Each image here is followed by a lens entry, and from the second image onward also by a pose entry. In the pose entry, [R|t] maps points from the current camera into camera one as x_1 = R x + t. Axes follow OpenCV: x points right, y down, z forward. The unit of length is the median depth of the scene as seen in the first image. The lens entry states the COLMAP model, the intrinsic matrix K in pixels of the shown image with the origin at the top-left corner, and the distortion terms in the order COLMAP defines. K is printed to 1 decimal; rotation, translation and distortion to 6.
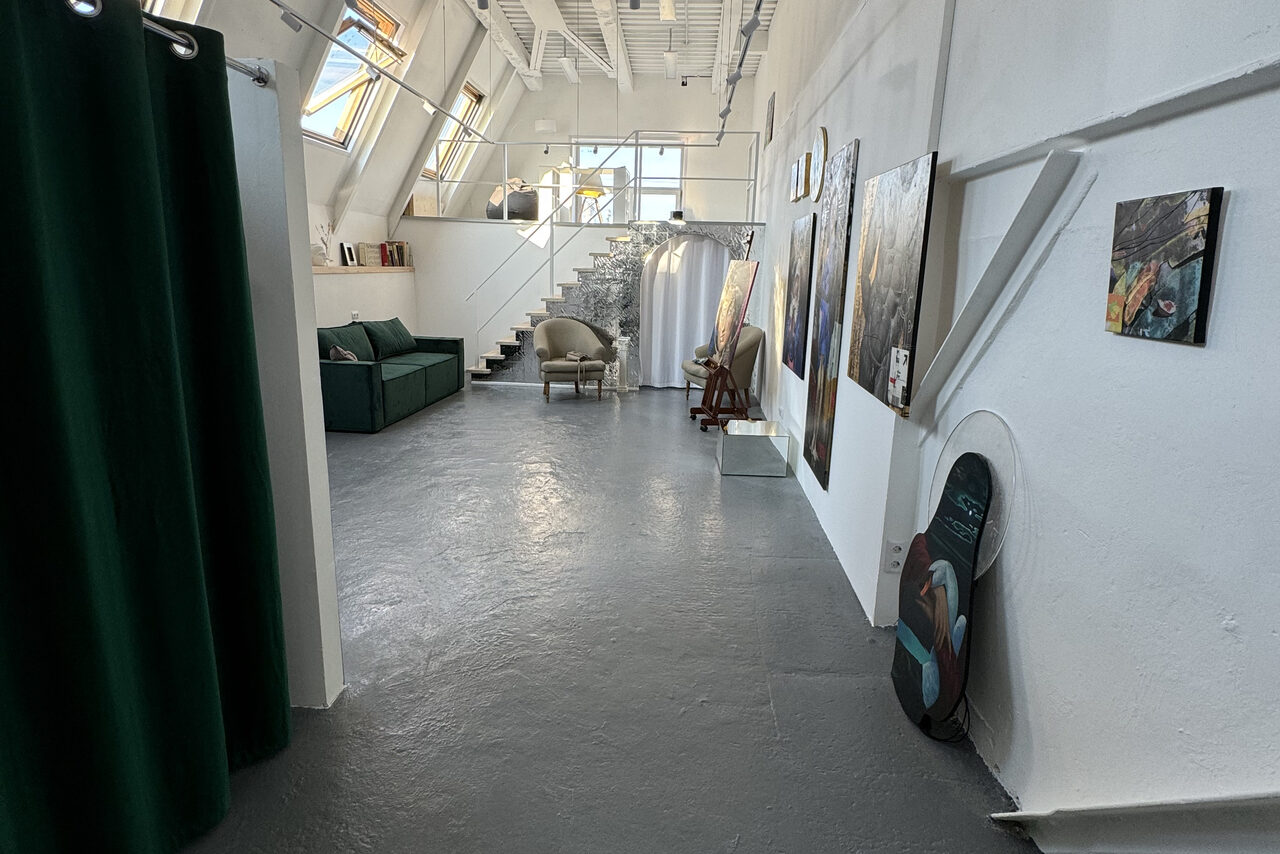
lens RADIAL K [[685.1, 0, 640.0], [0, 685.1, 427.0], [0, 0, 1]] dist [-0.002650, 0.000973]
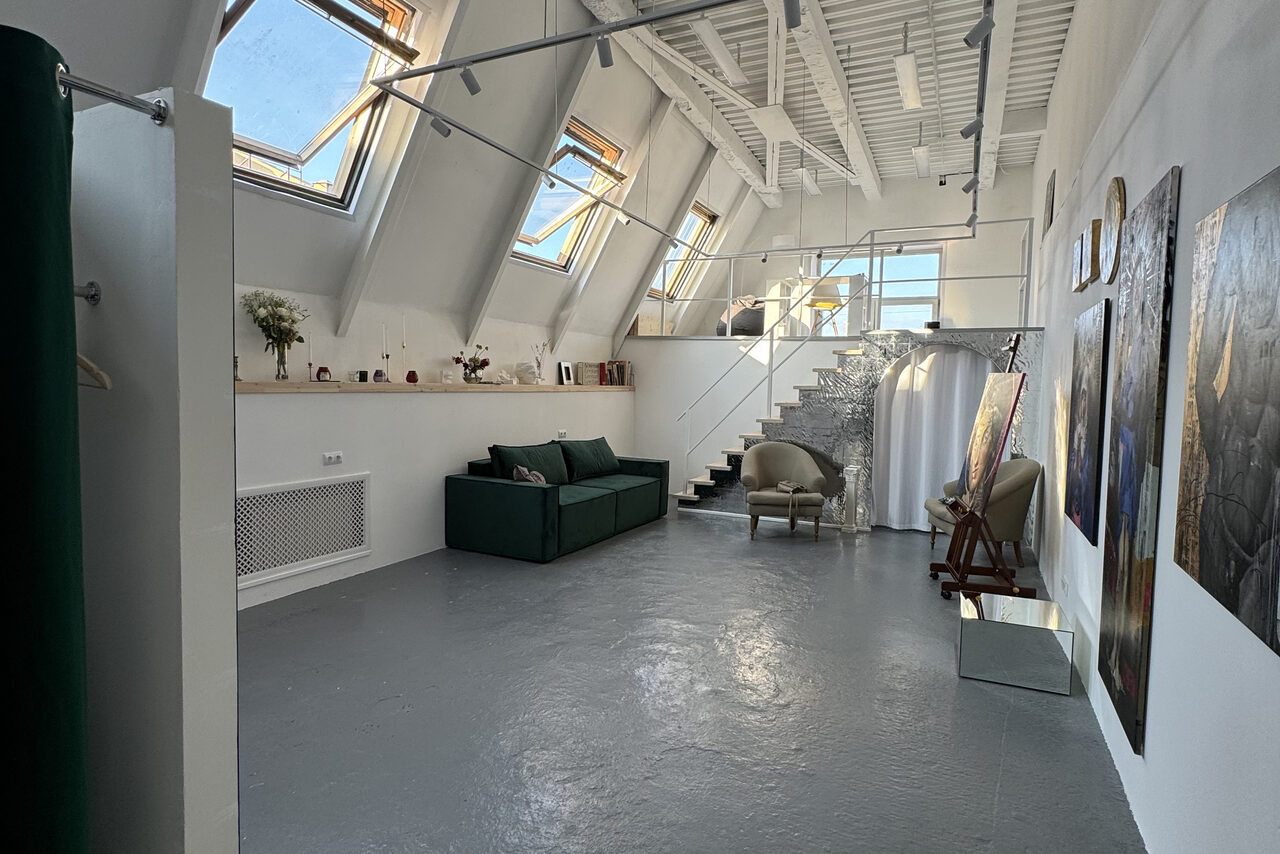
lens RADIAL K [[685.1, 0, 640.0], [0, 685.1, 427.0], [0, 0, 1]] dist [-0.002650, 0.000973]
pose [[0.928687, 0.015788, -0.370528, 0.050682], [-0.079791, 0.984202, -0.158049, -0.029021], [0.362179, 0.176343, 0.915276, 0.153286]]
